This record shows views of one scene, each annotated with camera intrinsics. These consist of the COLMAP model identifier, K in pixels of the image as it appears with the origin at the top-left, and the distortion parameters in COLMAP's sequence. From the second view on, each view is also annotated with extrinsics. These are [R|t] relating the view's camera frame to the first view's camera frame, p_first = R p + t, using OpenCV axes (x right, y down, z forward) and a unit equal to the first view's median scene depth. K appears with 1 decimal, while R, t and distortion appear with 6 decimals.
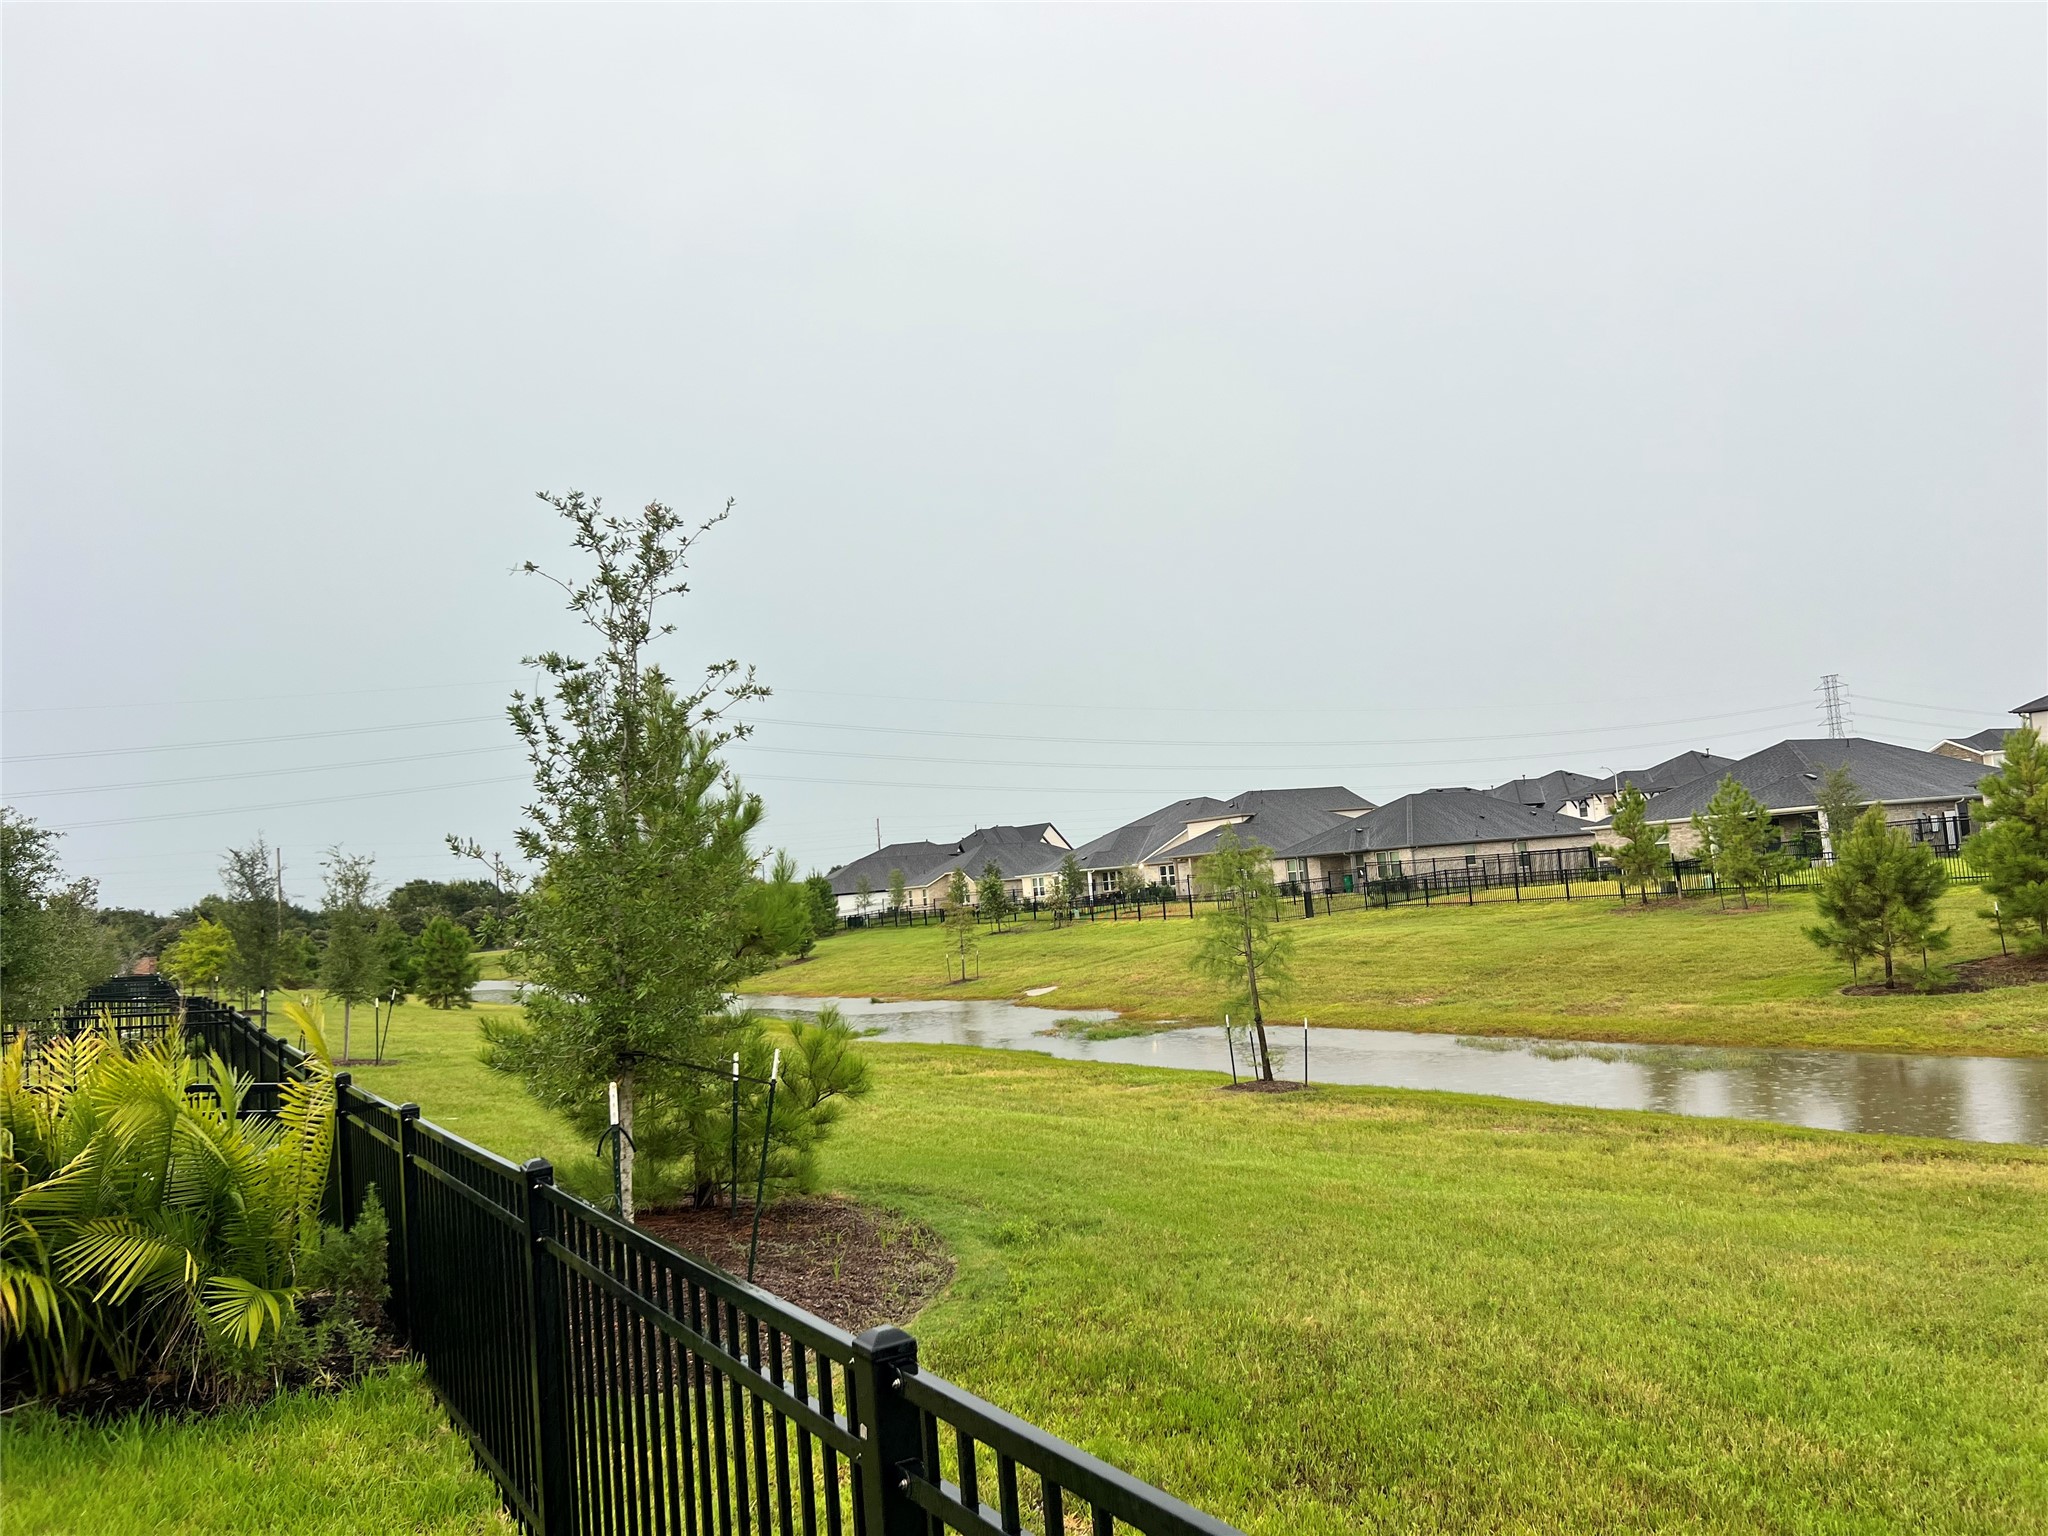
lens RADIAL K [[1522.6, 0, 1026.2], [0, 1522.6, 772.8], [0, 0, 1]] dist [0.038042, -0.044944]
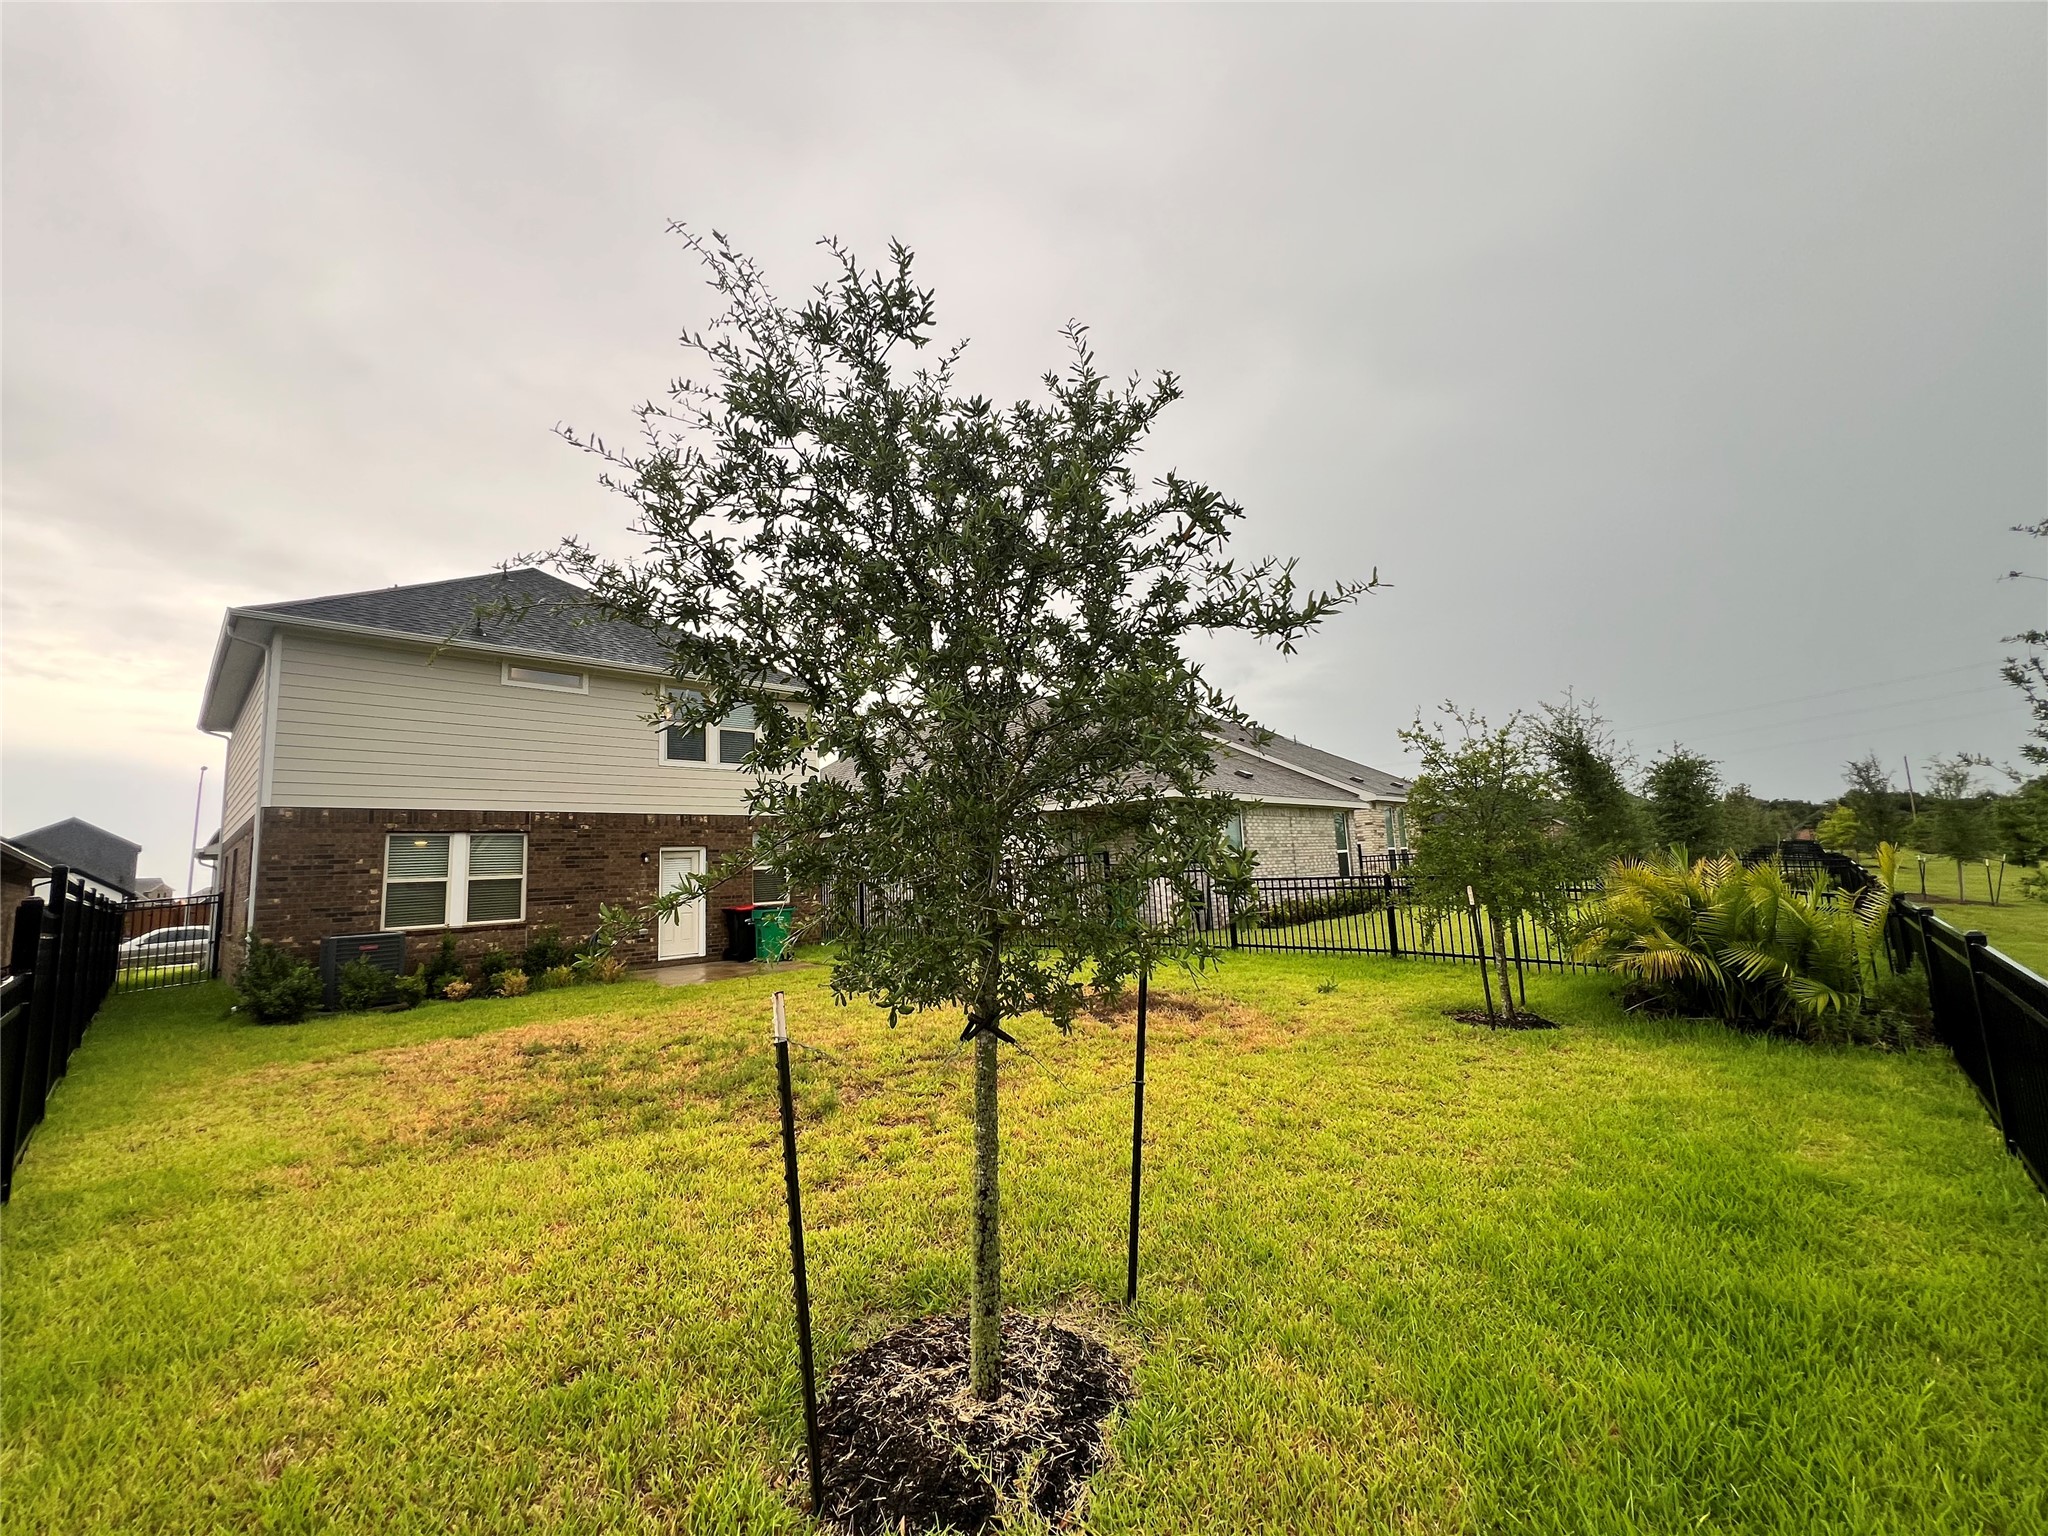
lens RADIAL K [[825.6, 0, 1016.1], [0, 825.6, 767.9], [0, 0, 1]] dist [-0.000787, -0.000342]
pose [[0.281469, -0.055142, -0.957985, 0.113822], [0.099914, 0.994605, -0.027894, -0.012161], [0.954354, -0.087865, 0.285460, -0.136294]]
